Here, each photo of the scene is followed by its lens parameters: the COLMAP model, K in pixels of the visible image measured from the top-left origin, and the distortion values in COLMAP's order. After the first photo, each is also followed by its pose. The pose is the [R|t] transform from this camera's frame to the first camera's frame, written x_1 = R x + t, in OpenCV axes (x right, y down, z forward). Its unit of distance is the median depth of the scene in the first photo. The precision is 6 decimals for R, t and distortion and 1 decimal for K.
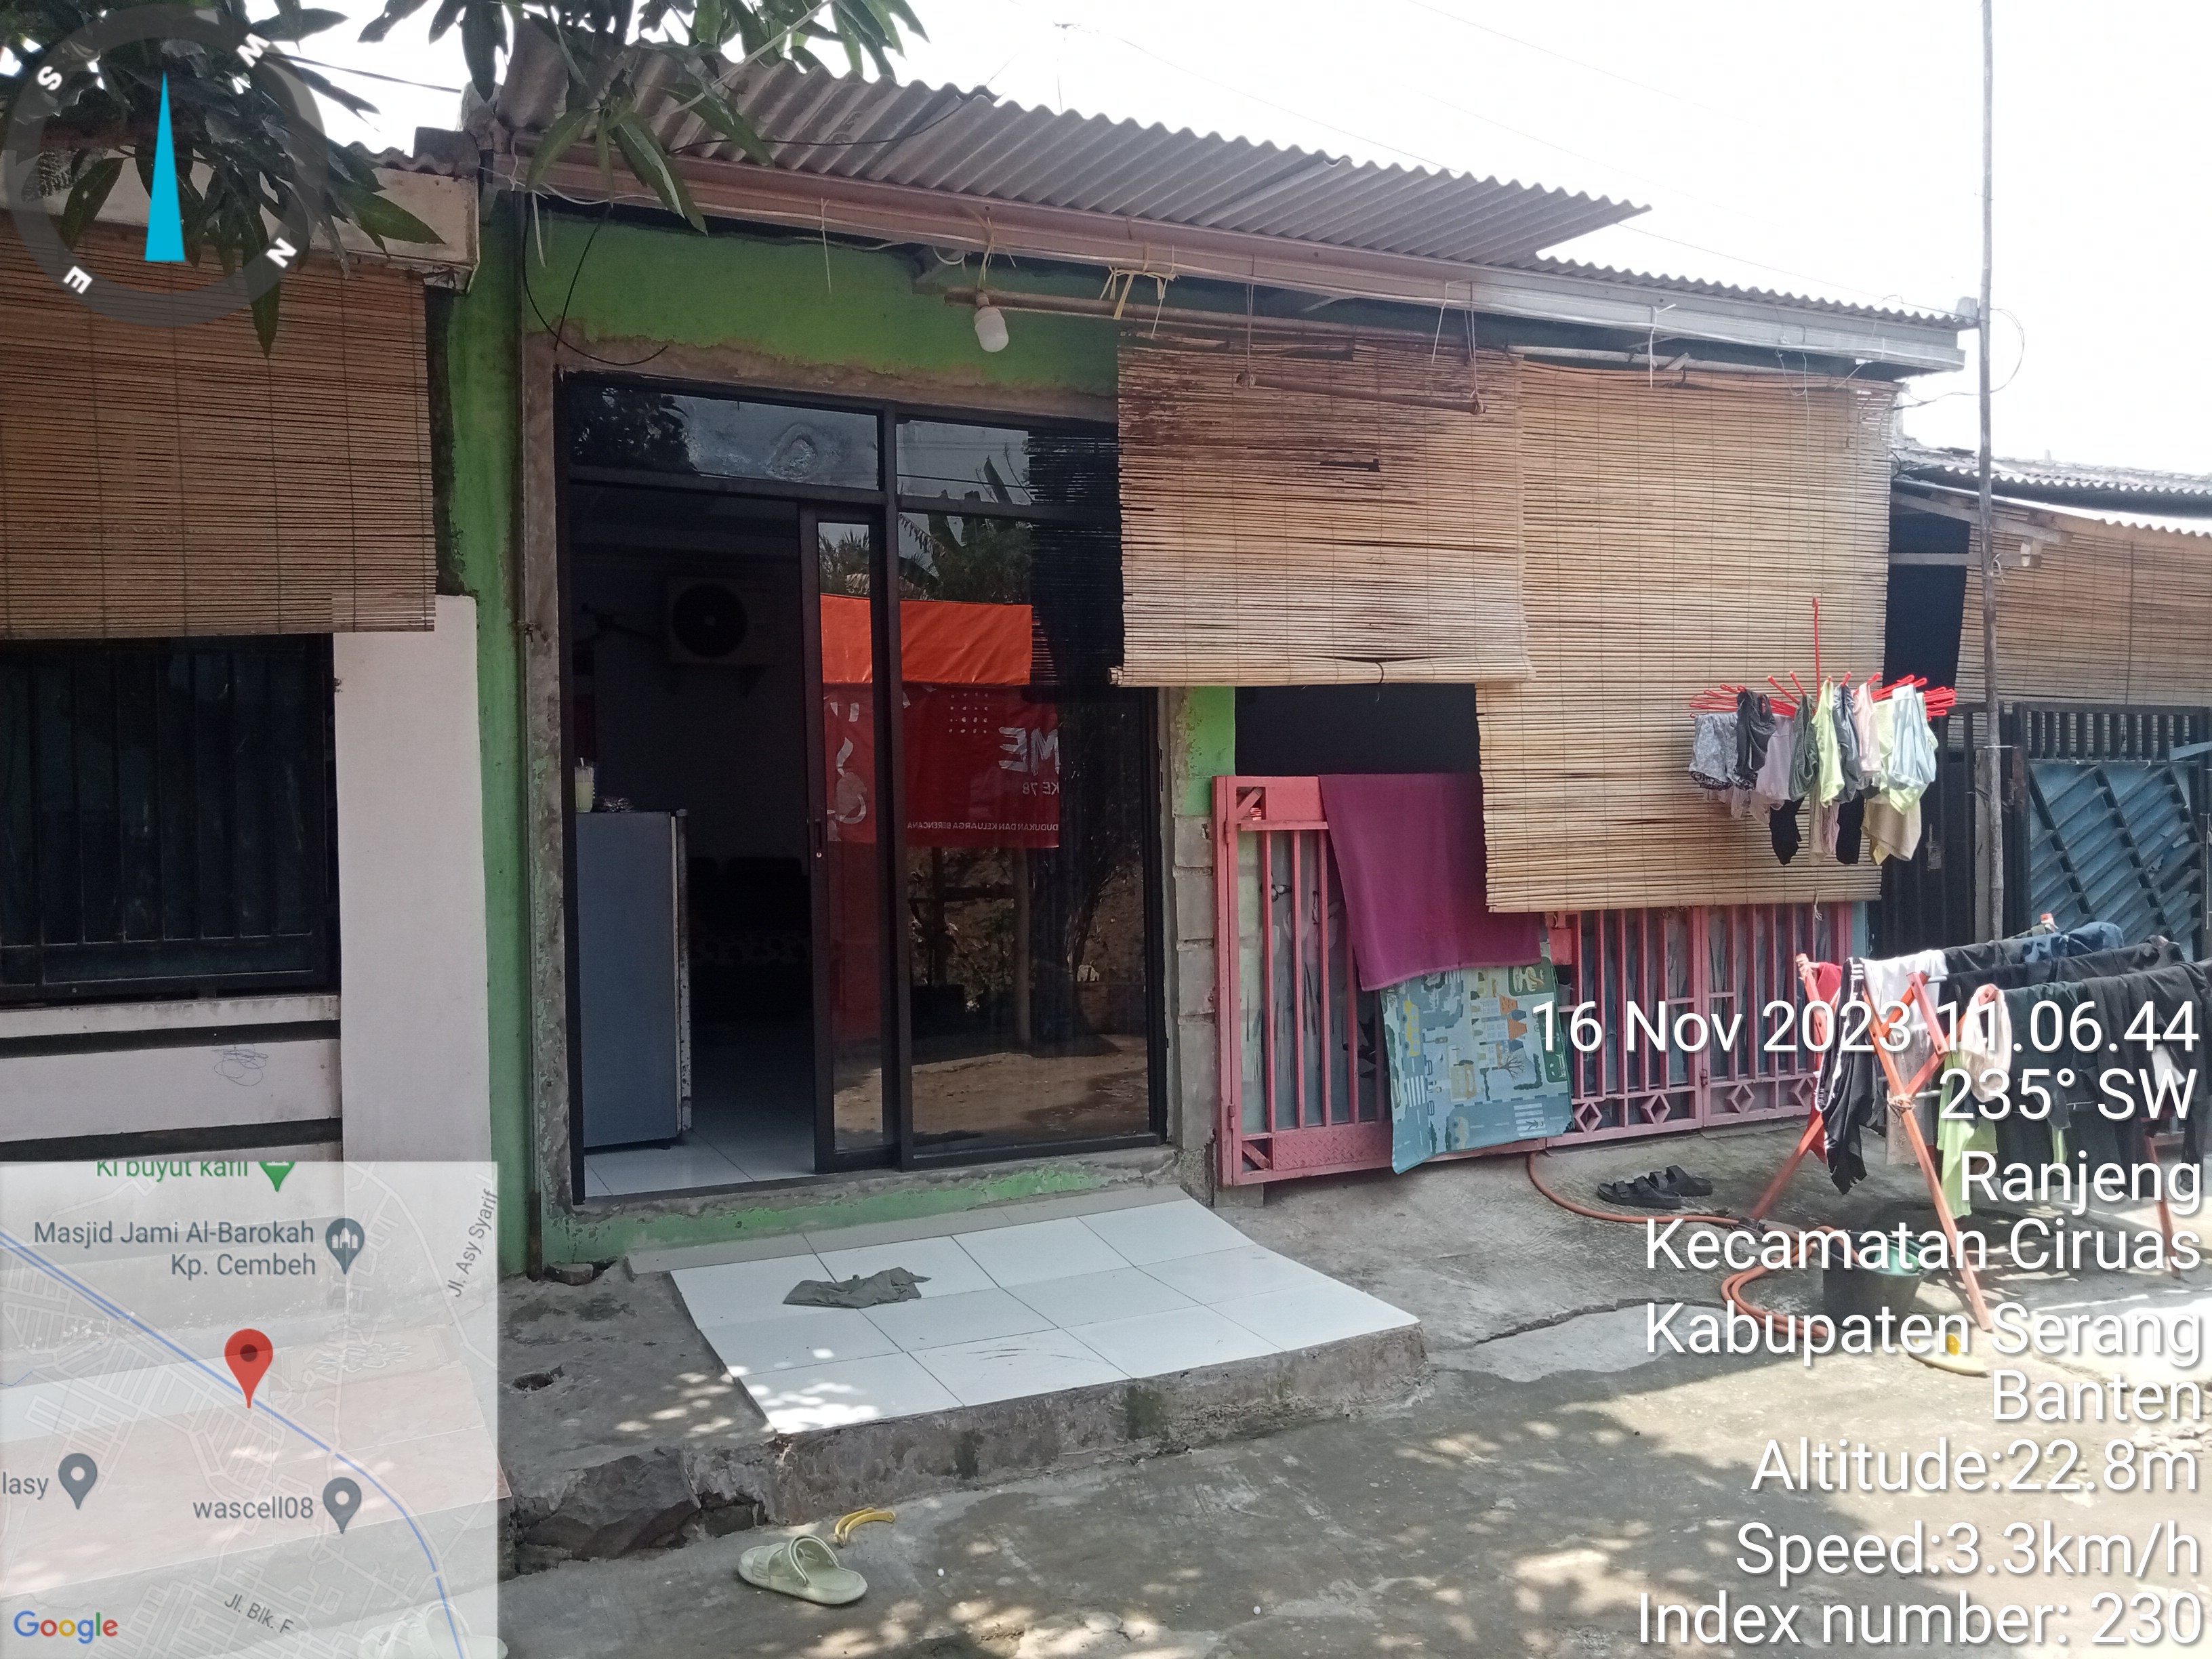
lens RADIAL K [[1669.2, 0, 1106.0], [0, 1669.2, 829.5], [0, 0, 1]] dist [0.031375, -0.005659]
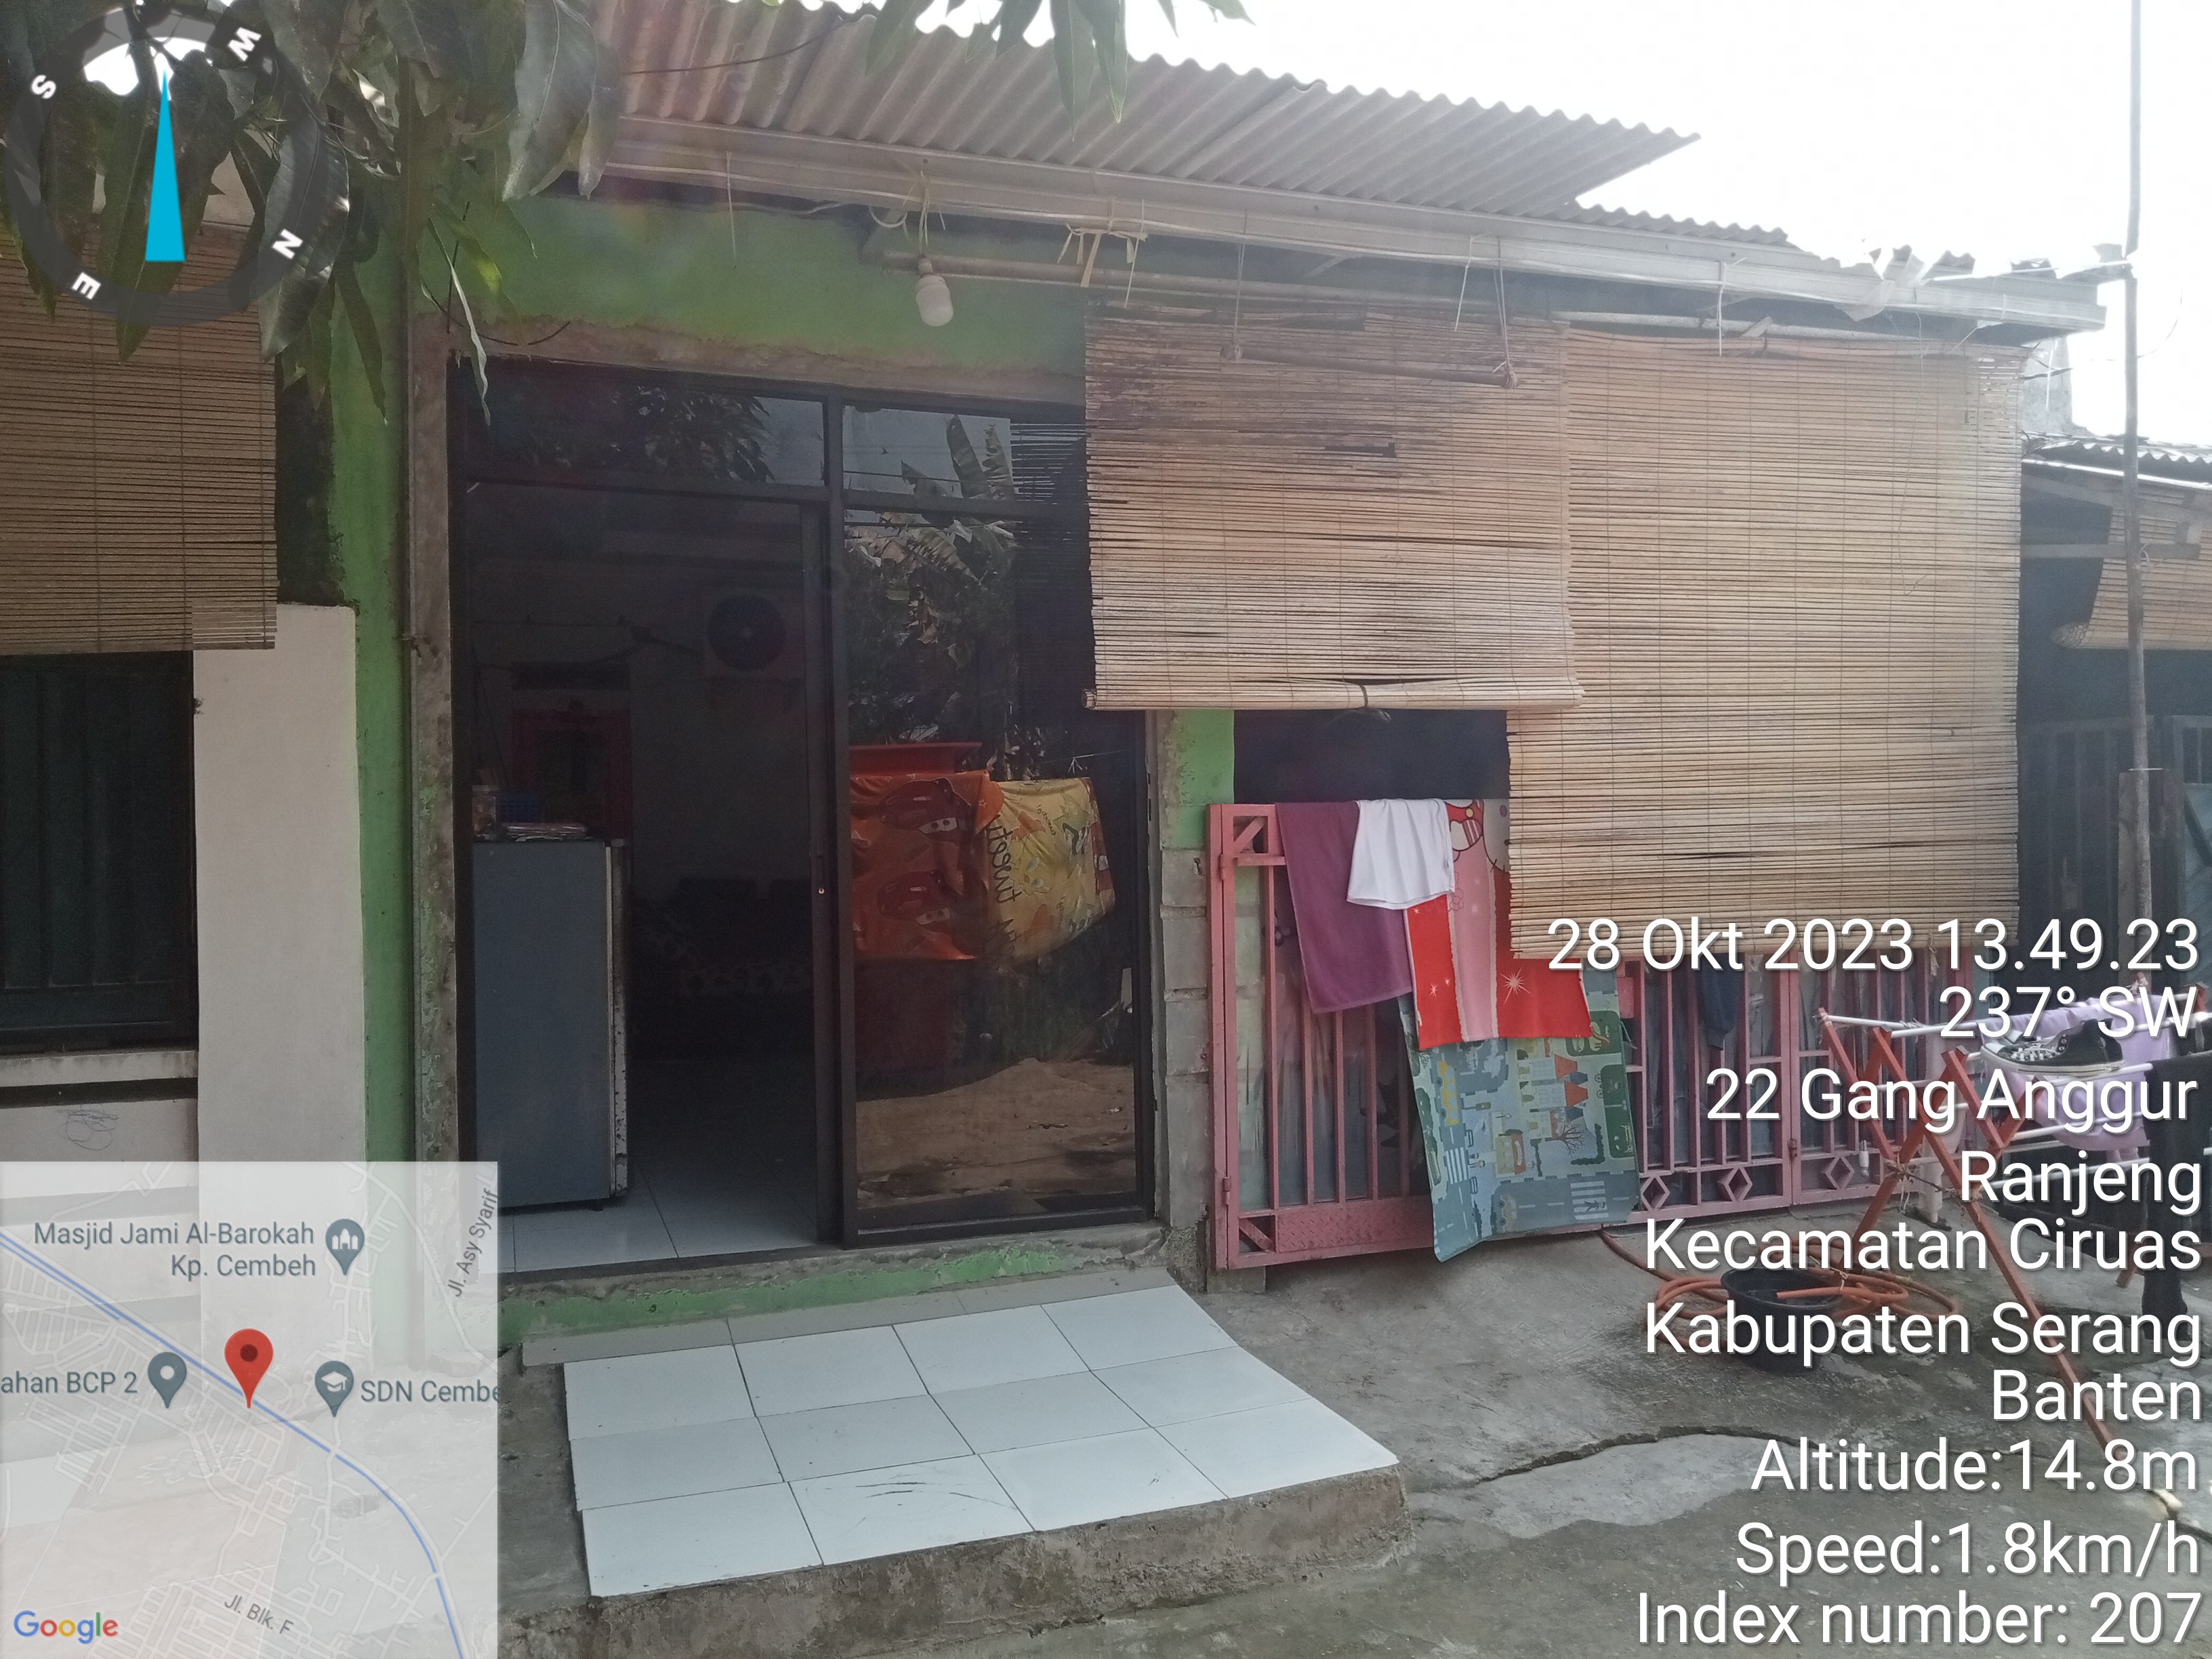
lens RADIAL K [[1669.2, 0, 1106.0], [0, 1669.2, 829.5], [0, 0, 1]] dist [0.031375, -0.005659]
pose [[0.996467, 0.003624, -0.083909, 0.088970], [-0.004064, 0.999979, -0.005076, -0.014585], [0.083889, 0.005399, 0.996461, 0.120471]]
